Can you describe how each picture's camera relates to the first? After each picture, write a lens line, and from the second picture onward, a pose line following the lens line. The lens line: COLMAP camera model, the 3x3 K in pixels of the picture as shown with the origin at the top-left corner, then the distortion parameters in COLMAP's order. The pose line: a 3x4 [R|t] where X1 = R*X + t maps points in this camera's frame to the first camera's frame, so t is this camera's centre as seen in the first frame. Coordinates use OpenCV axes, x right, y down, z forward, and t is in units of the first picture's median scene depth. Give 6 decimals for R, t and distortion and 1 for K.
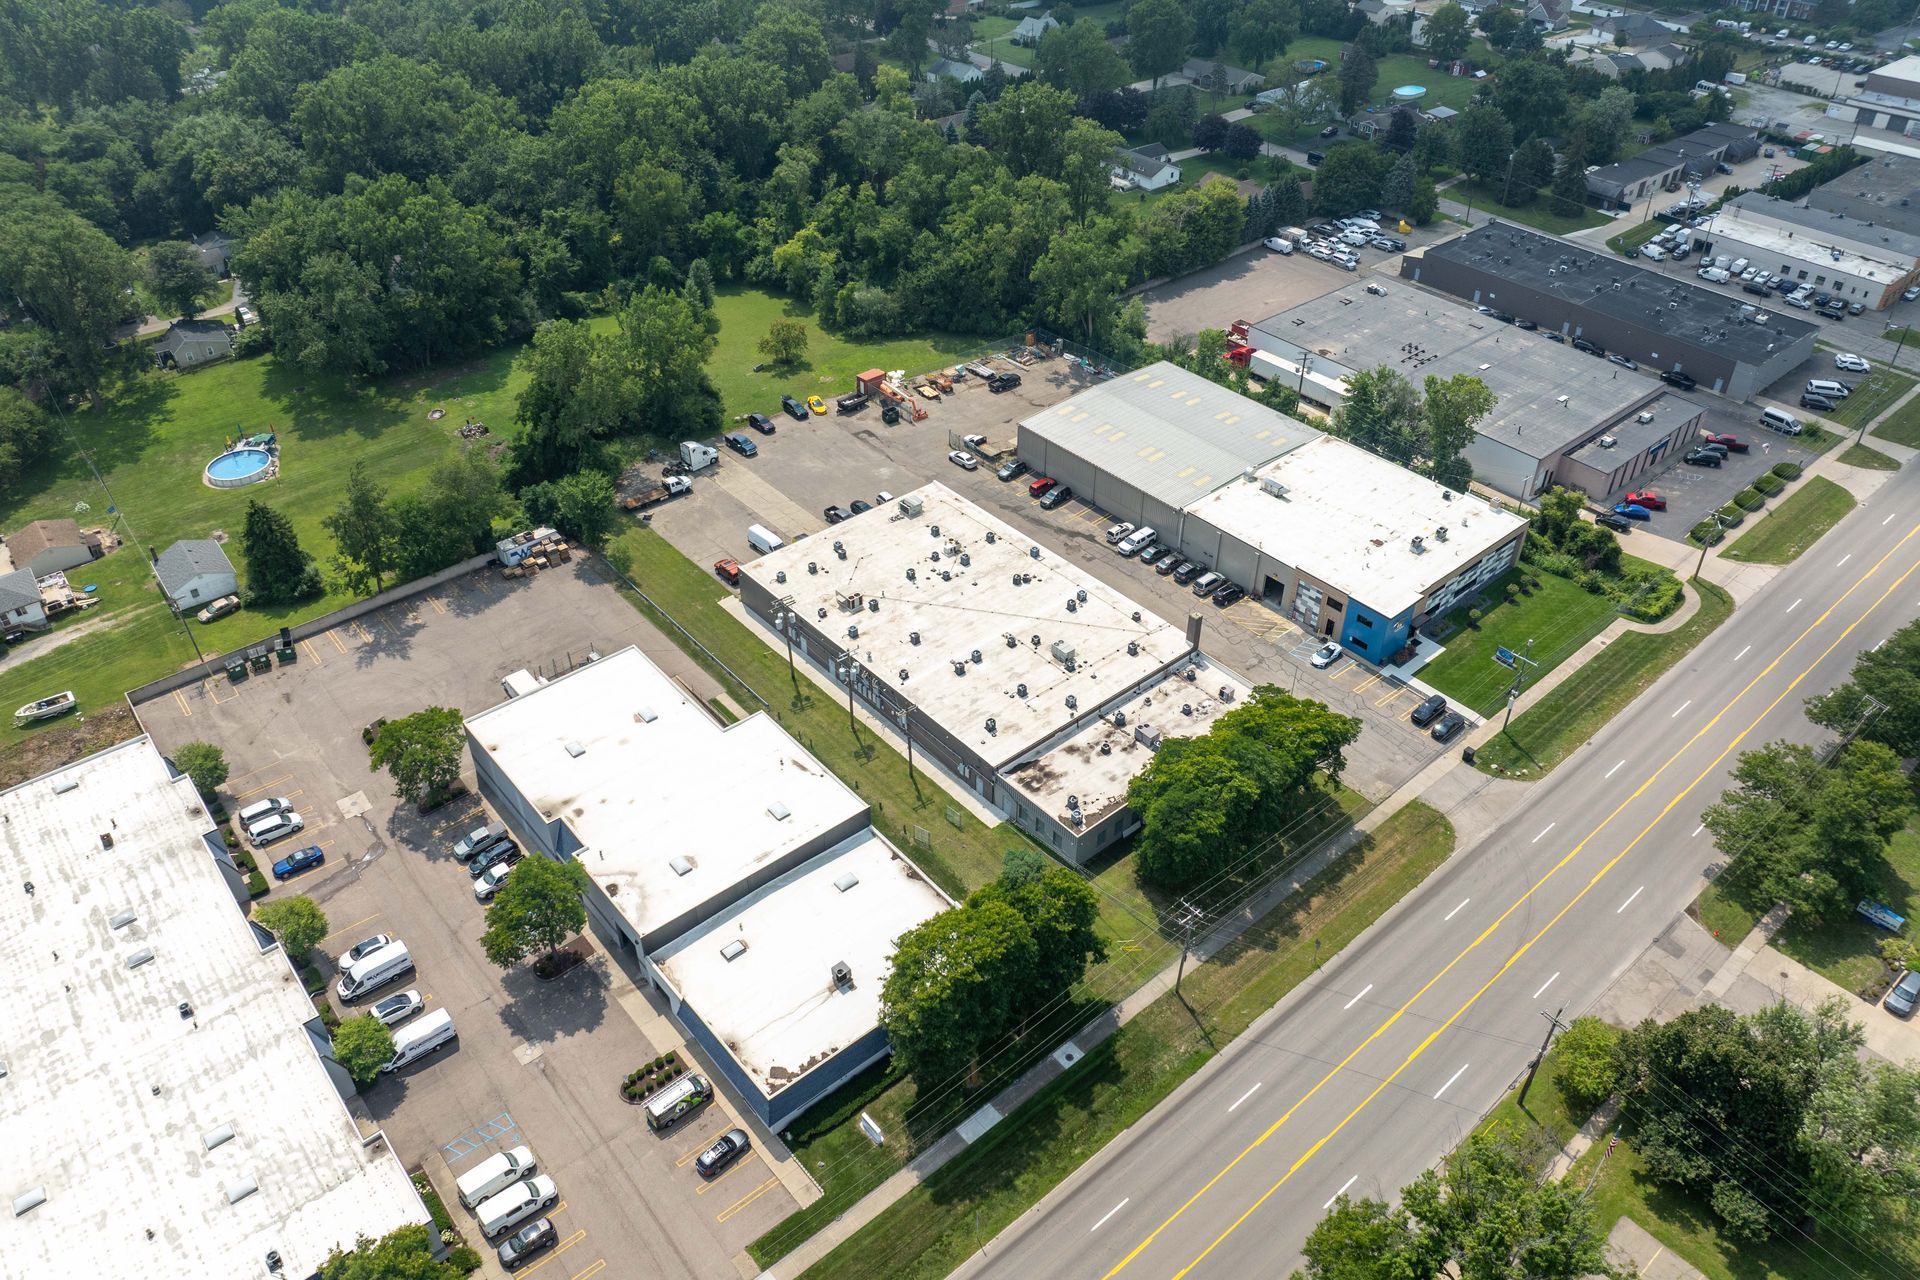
lens RADIAL K [[1352.2, 0, 956.0], [0, 1352.2, 602.6], [0, 0, 1]] dist [-0.057067, 0.024791]
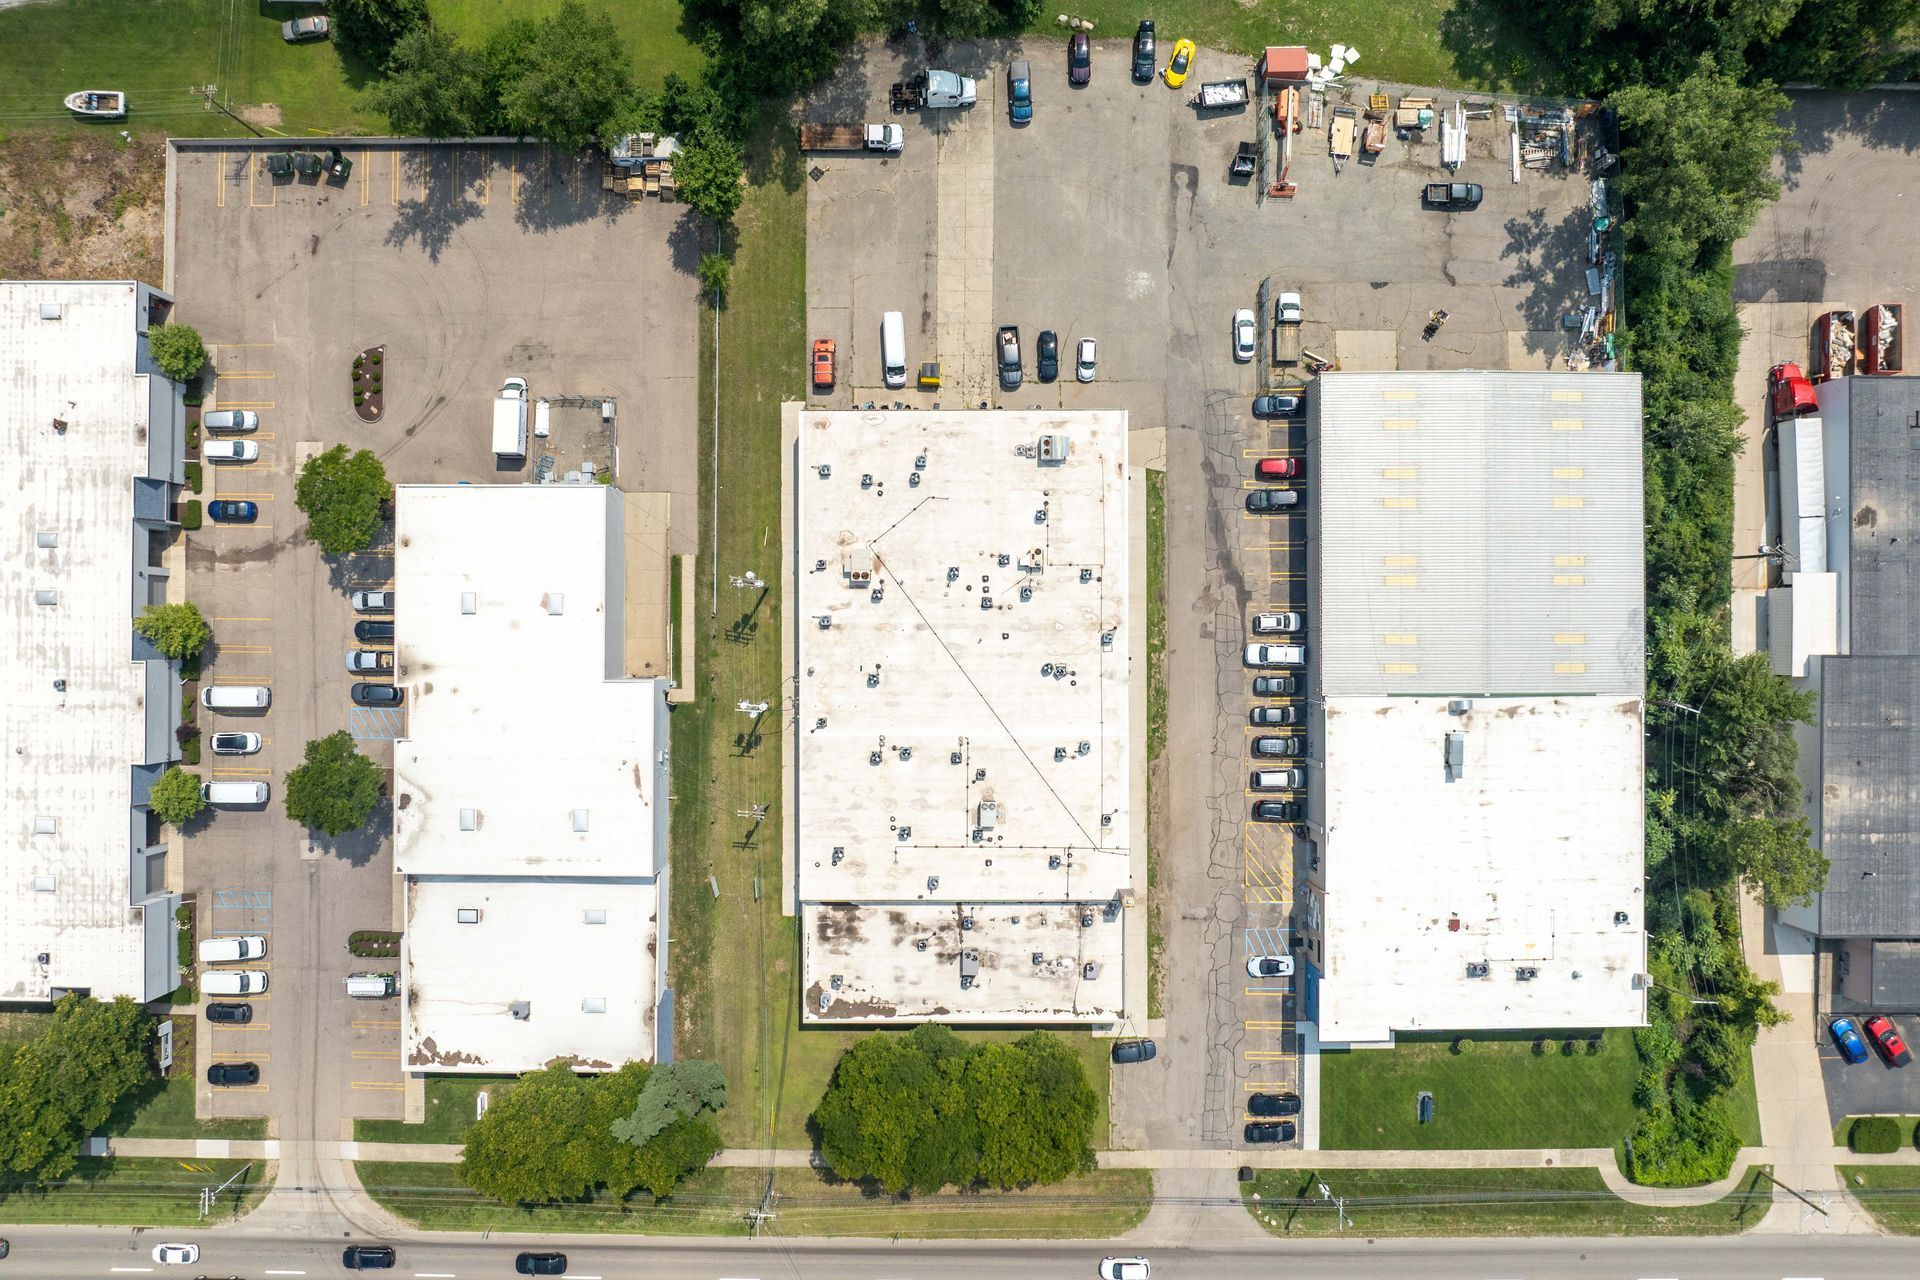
lens RADIAL K [[1352.2, 0, 962.0], [0, 1352.2, 628.8], [0, 0, 1]] dist [-0.057067, 0.024791]
pose [[0.760250, 0.649541, -0.010832, 0.000542], [-0.376908, 0.454607, 0.807015, -0.655675], [0.529113, -0.609450, 0.590432, 0.526693]]
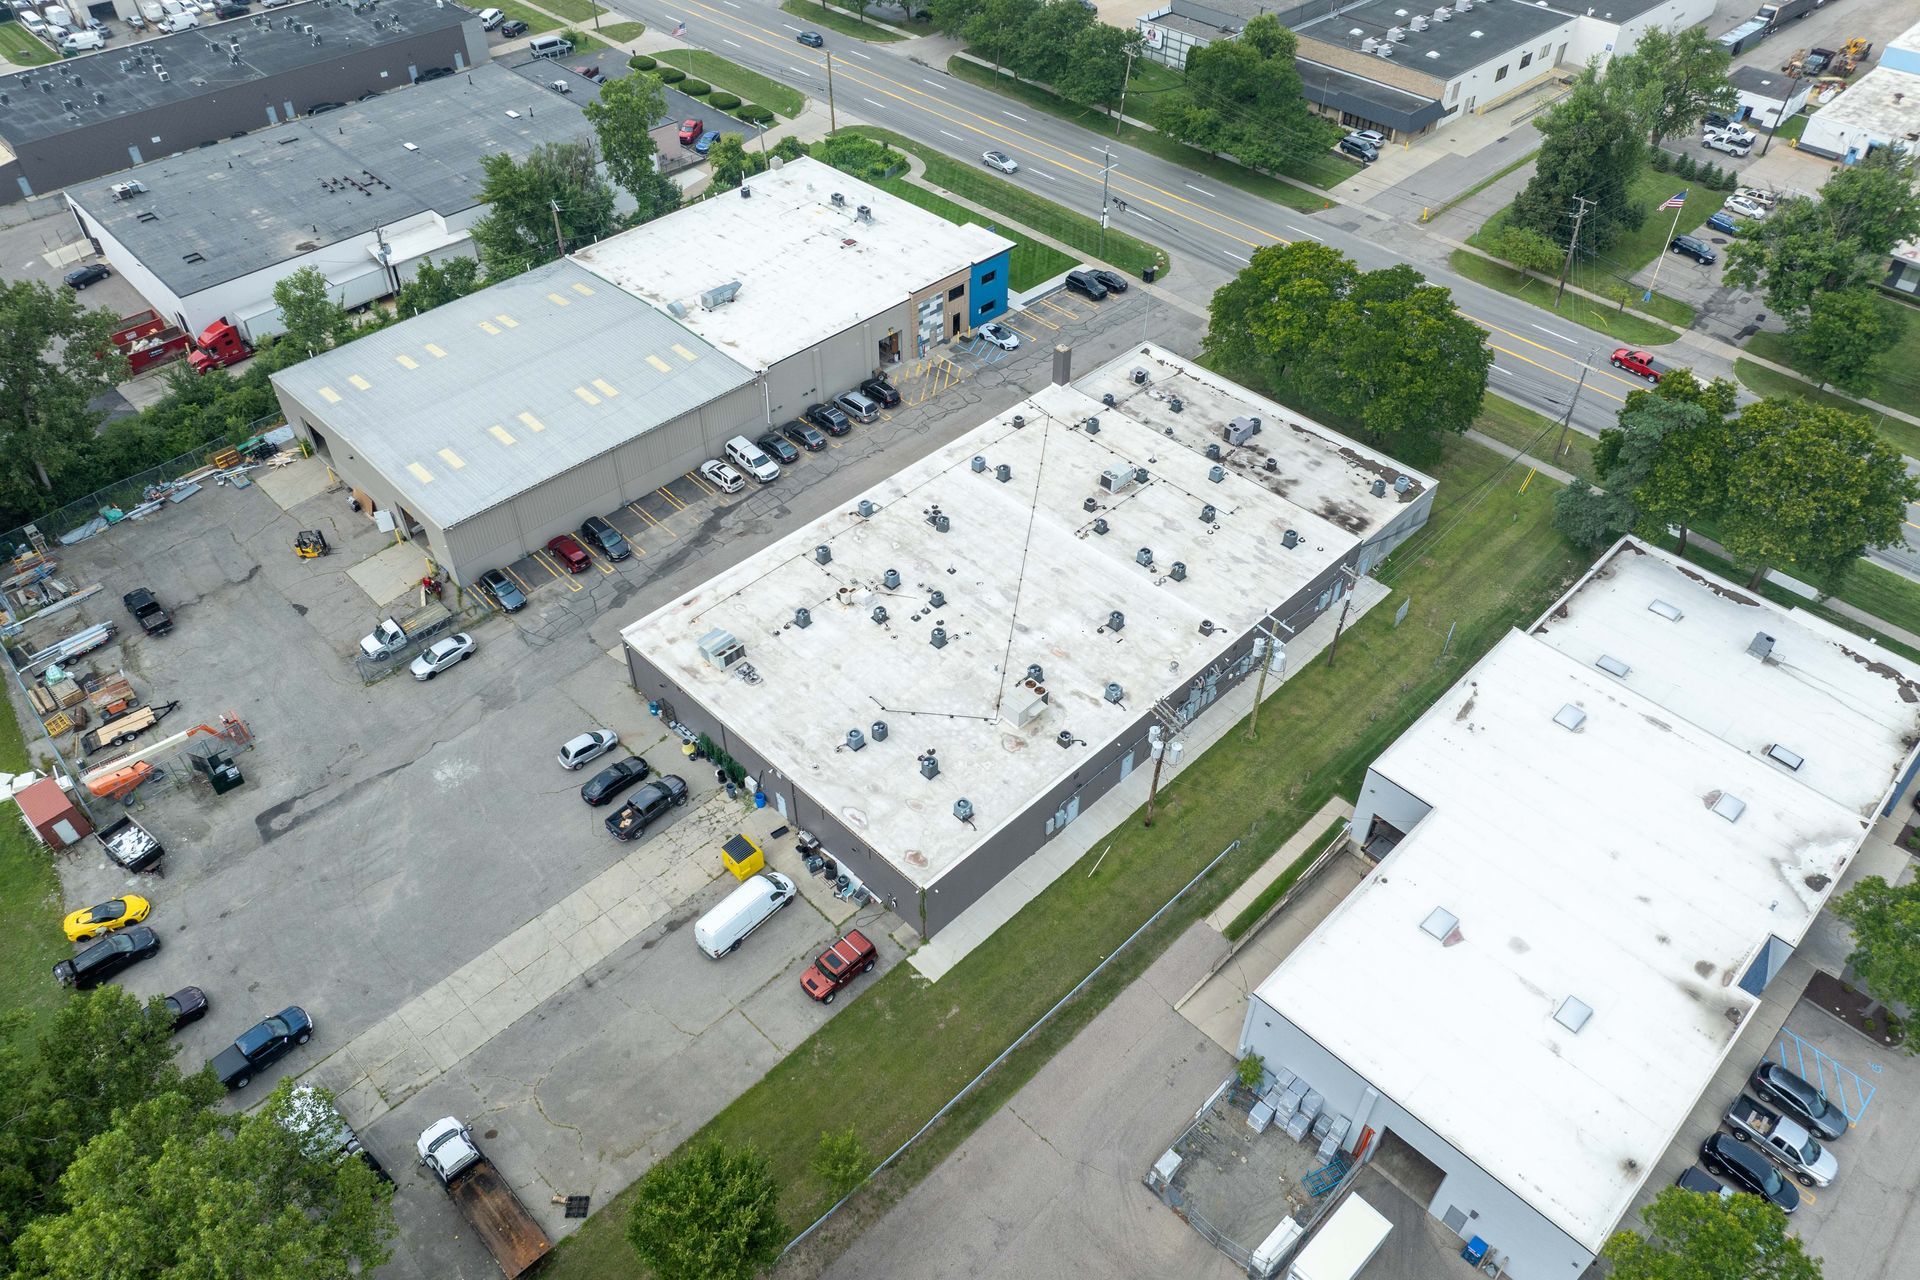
lens RADIAL K [[1352.2, 0, 967.9], [0, 1352.2, 639.0], [0, 0, 1]] dist [-0.057067, 0.024791]
pose [[-0.078160, -0.683376, 0.725871, -0.465293], [0.582856, 0.559375, 0.589388, -0.362770], [-0.808807, 0.469145, 0.354589, 0.798249]]
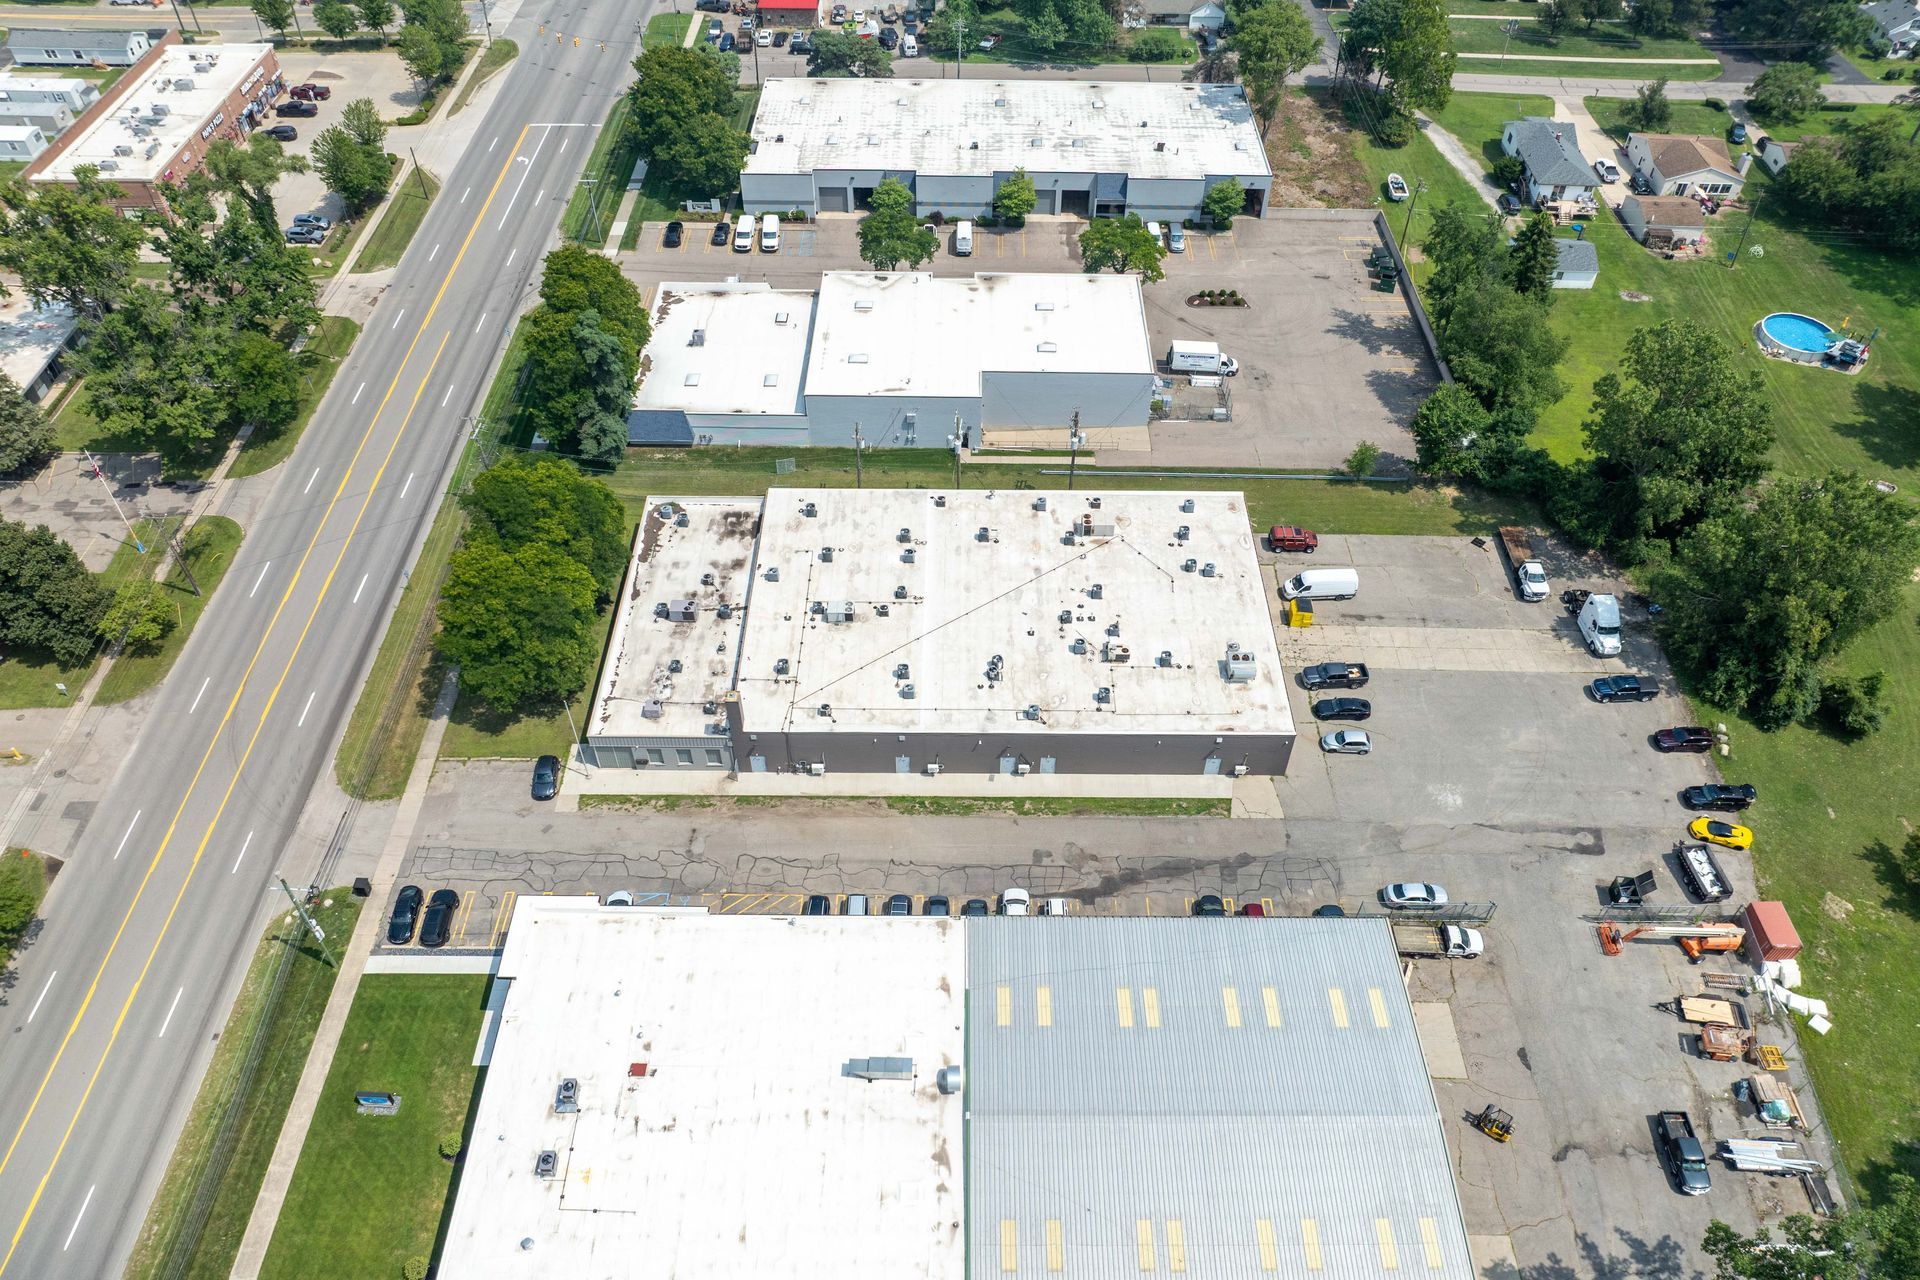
lens RADIAL K [[1352.2, 0, 965.0], [0, 1352.2, 665.5], [0, 0, 1]] dist [-0.057067, 0.024791]
pose [[-0.651683, 0.545437, -0.527074, 0.440326], [-0.455558, 0.274135, 0.846946, -0.623178], [0.606445, 0.792053, 0.069828, 0.952883]]
